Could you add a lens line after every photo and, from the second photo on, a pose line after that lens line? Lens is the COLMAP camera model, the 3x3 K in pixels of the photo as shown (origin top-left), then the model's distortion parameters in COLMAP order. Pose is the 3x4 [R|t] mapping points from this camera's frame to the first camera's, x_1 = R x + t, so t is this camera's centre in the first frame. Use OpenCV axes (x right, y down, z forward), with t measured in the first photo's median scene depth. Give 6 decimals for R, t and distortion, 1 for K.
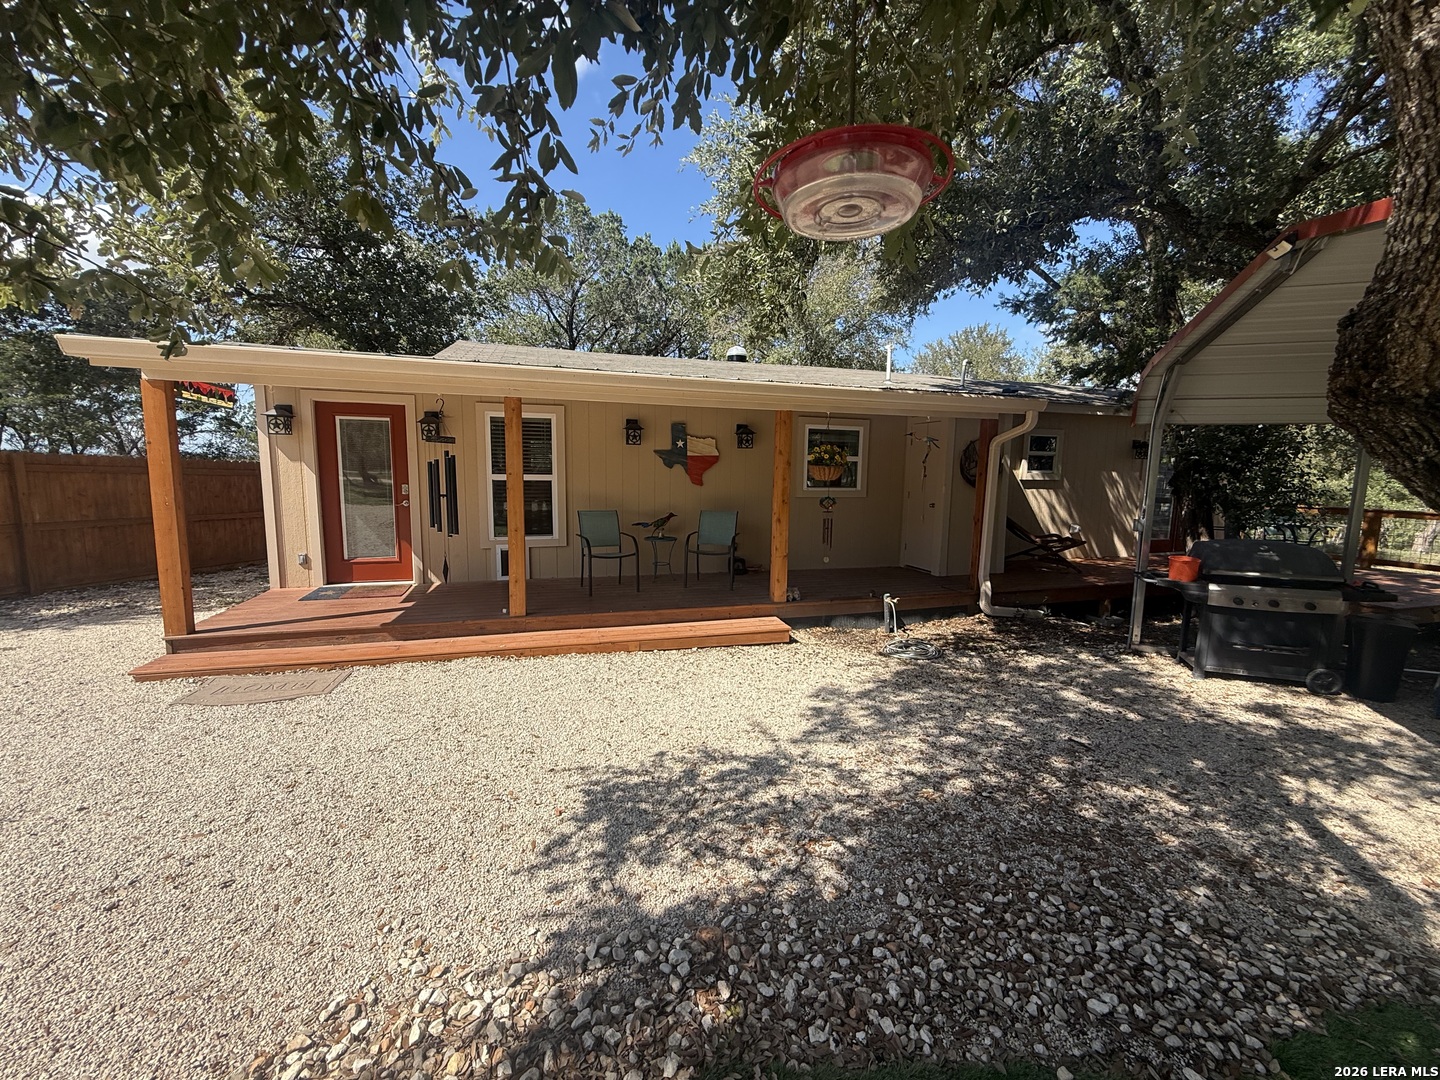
lens RADIAL K [[573.2, 0, 719.1], [0, 573.2, 544.3], [0, 0, 1]] dist [-0.003258, 0.000097]
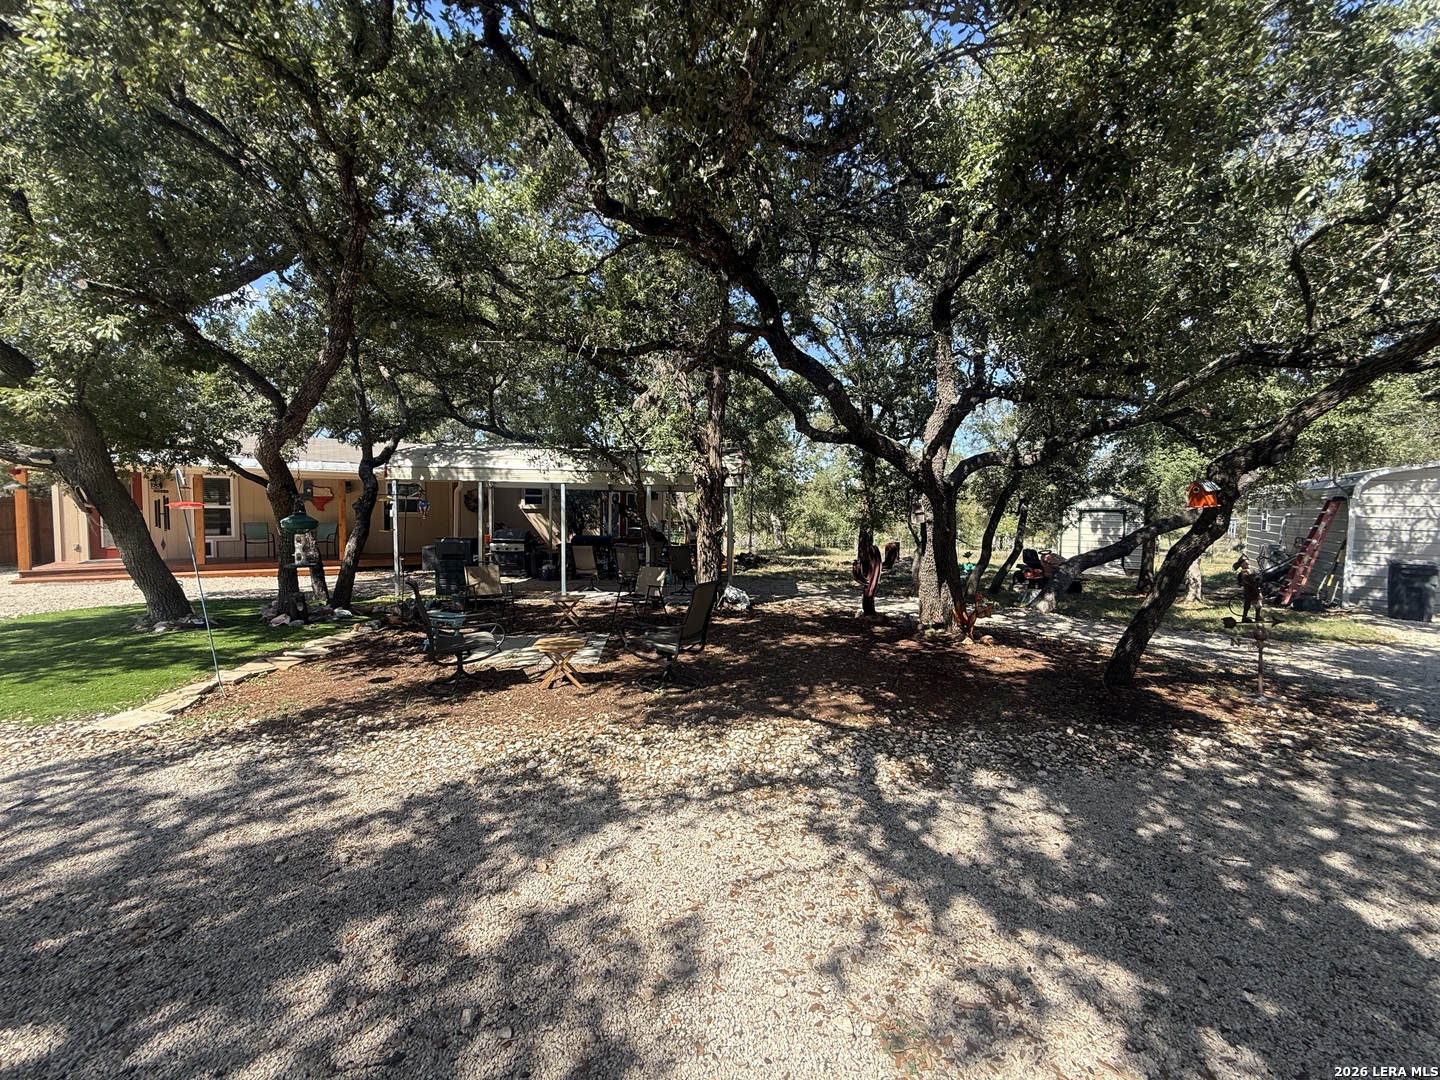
lens RADIAL K [[573.2, 0, 717.6], [0, 573.2, 538.8], [0, 0, 1]] dist [-0.003258, 0.000097]
pose [[0.953363, -0.014831, 0.301463, 0.950819], [0.034577, 0.997583, -0.060270, 0.229293], [-0.299840, 0.067883, 0.951571, -1.847205]]
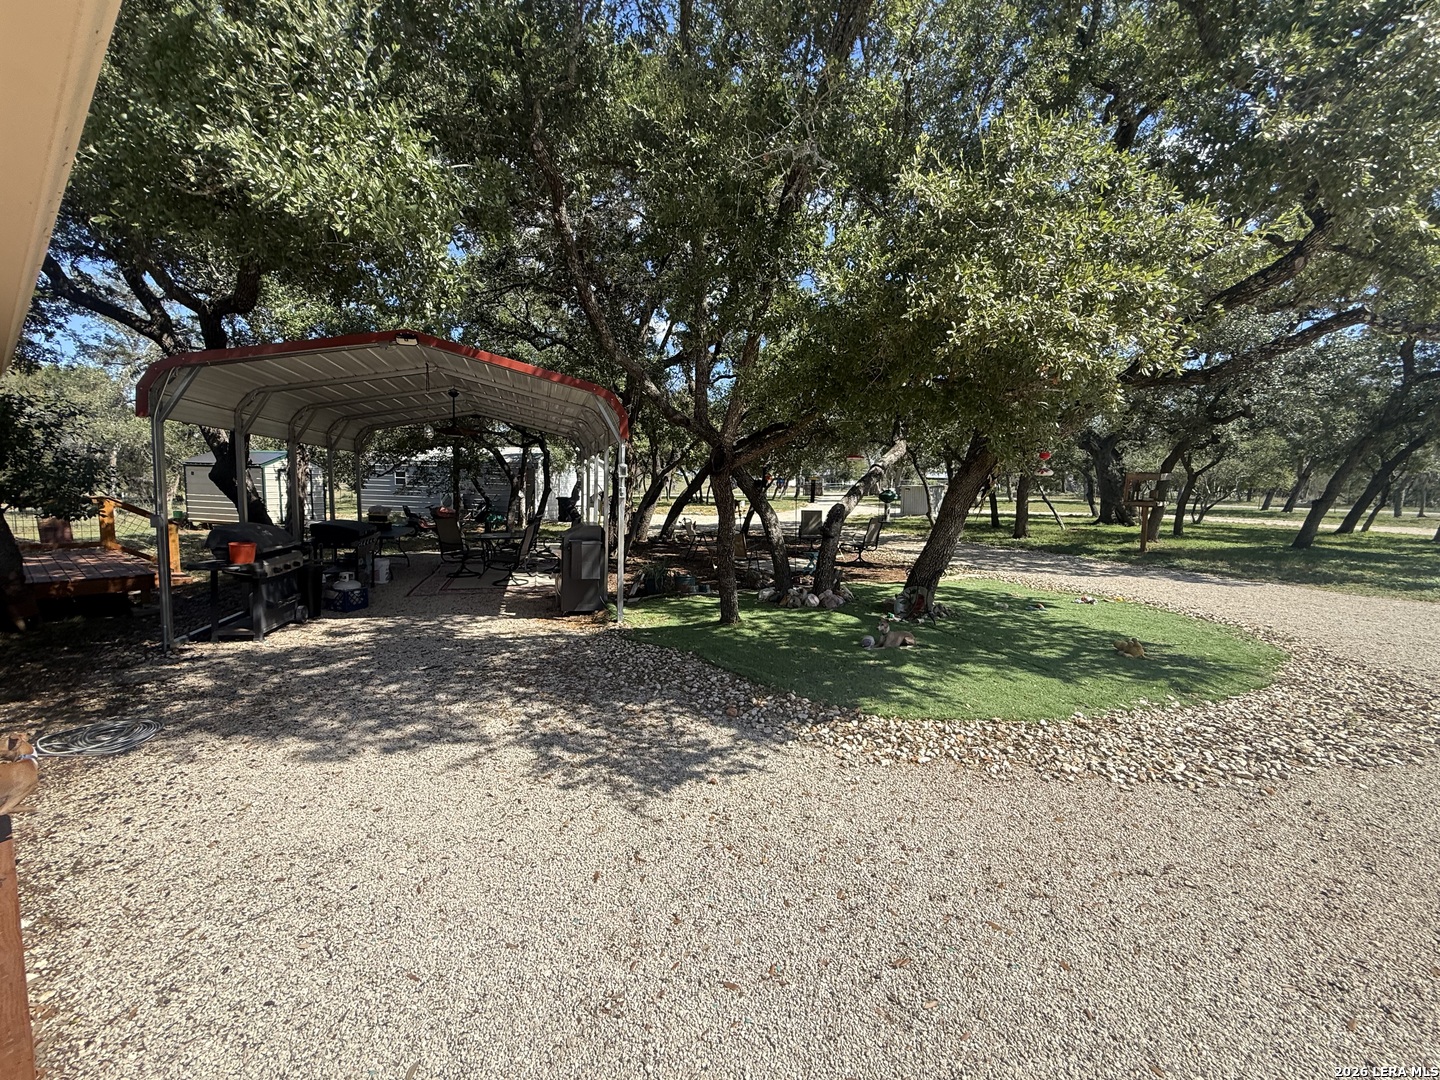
lens RADIAL K [[573.2, 0, 719.3], [0, 573.2, 538.3], [0, 0, 1]] dist [-0.003258, 0.000097]
pose [[-0.579275, -0.102013, 0.808723, -0.604093], [0.070408, 0.982168, 0.174324, -0.108098], [-0.812085, 0.157923, -0.561763, 0.798739]]
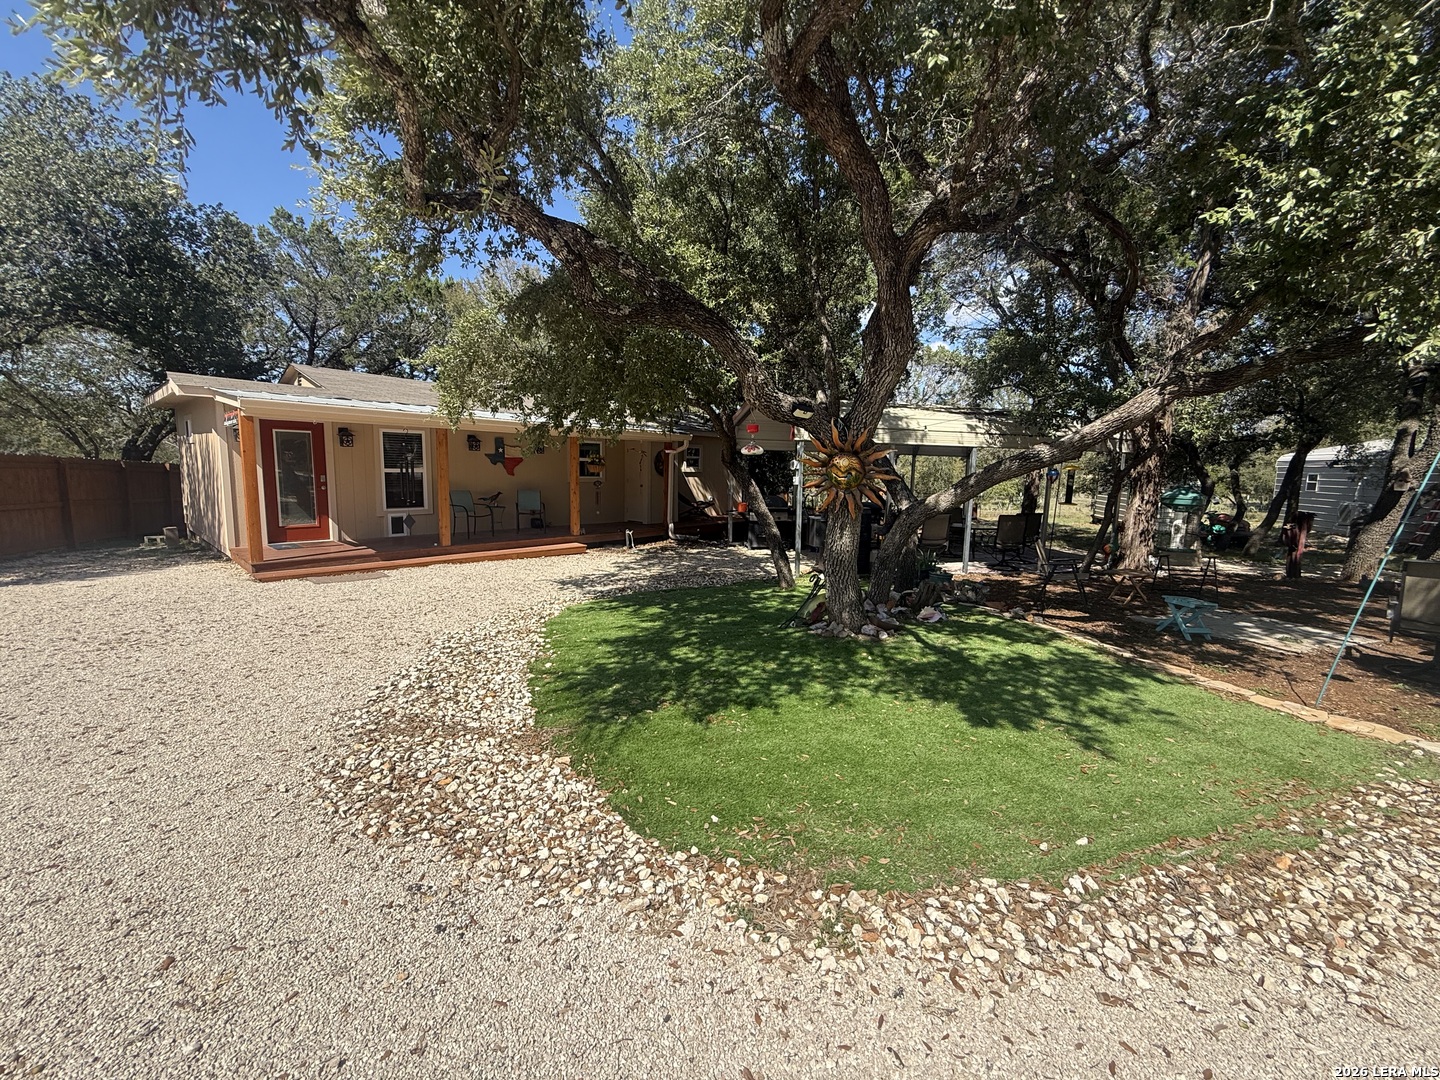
lens RADIAL K [[573.2, 0, 715.8], [0, 573.2, 535.2], [0, 0, 1]] dist [-0.003258, 0.000097]
pose [[0.858761, -0.055895, 0.509319, -0.528470], [0.057146, 0.998279, 0.013202, 0.112915], [-0.509180, 0.017768, 0.860477, -1.000804]]
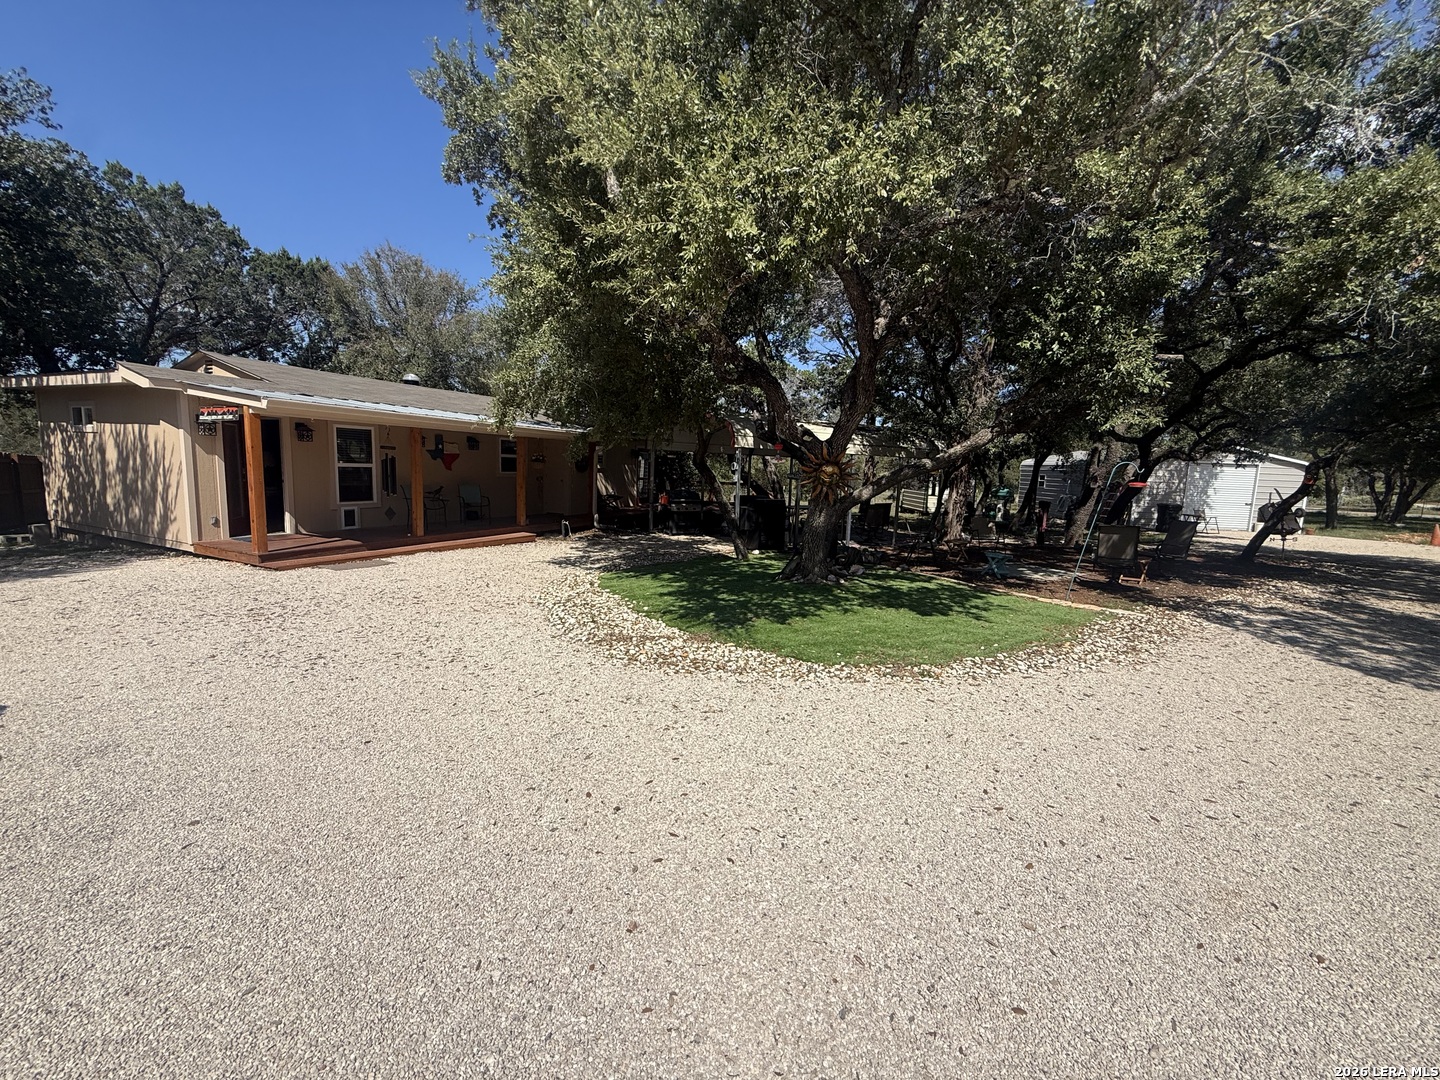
lens RADIAL K [[573.2, 0, 714.9], [0, 573.2, 533.5], [0, 0, 1]] dist [-0.003258, 0.000097]
pose [[0.670607, -0.076503, 0.737858, -1.103372], [0.069565, 0.996770, 0.040123, 0.105112], [-0.738544, 0.024422, 0.673763, -1.072906]]
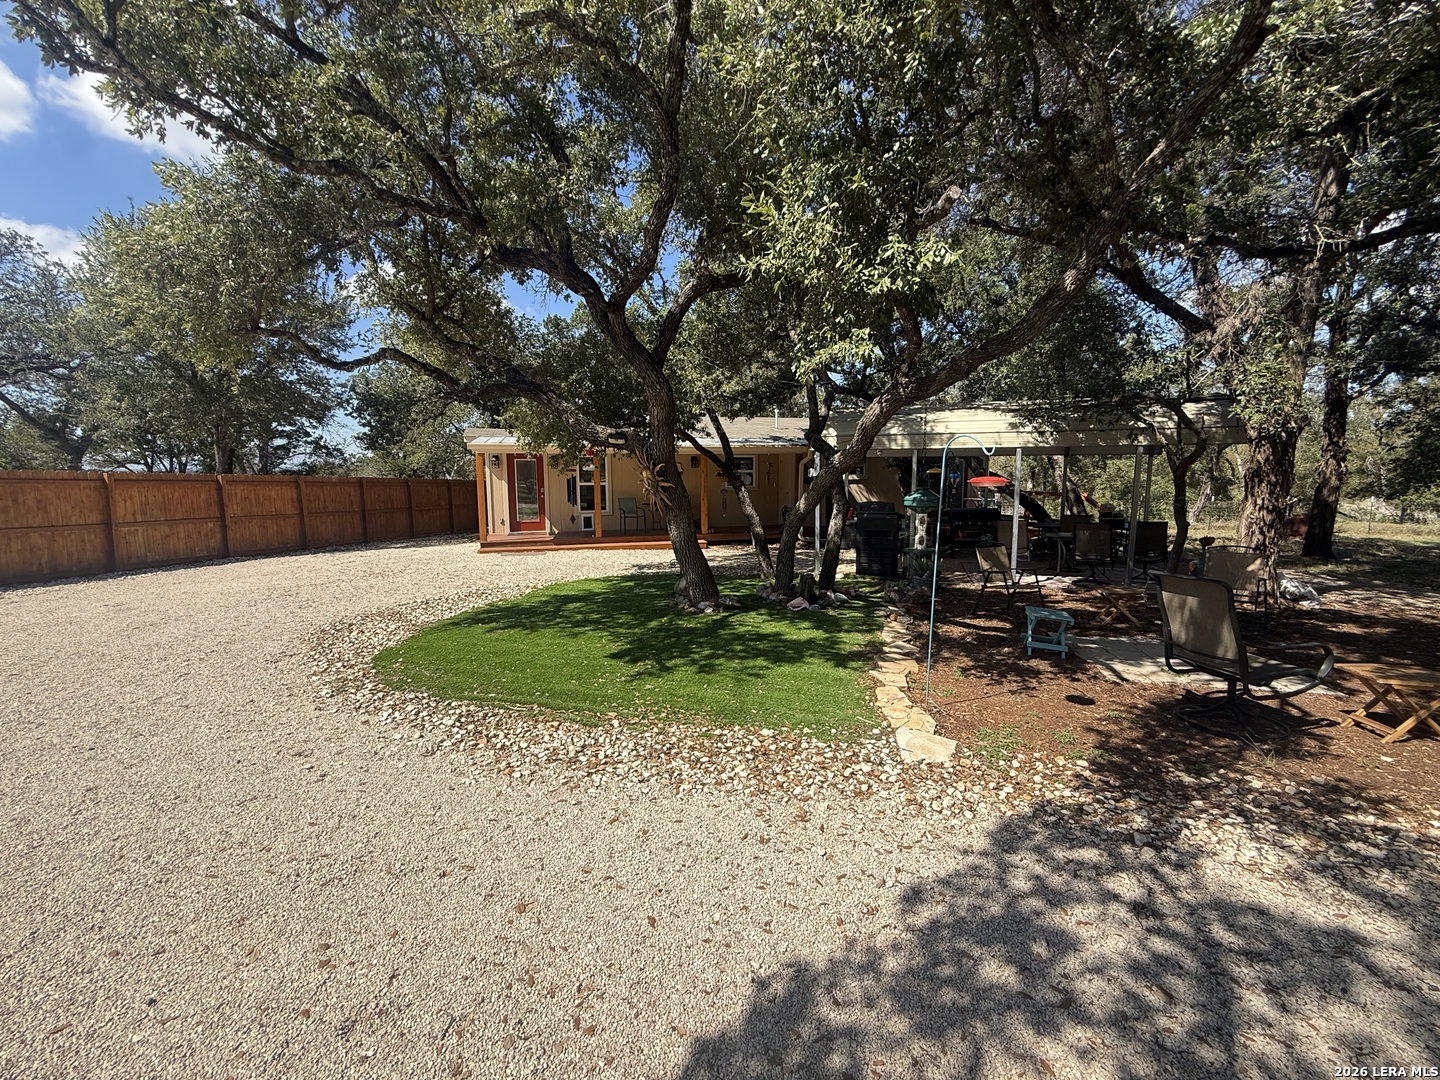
lens RADIAL K [[573.2, 0, 713.7], [0, 573.2, 534.0], [0, 0, 1]] dist [-0.003258, 0.000097]
pose [[0.999495, -0.017937, -0.026247, 0.228015], [0.017270, 0.999528, -0.025414, 0.179760], [0.026690, 0.024948, 0.999332, -1.514336]]
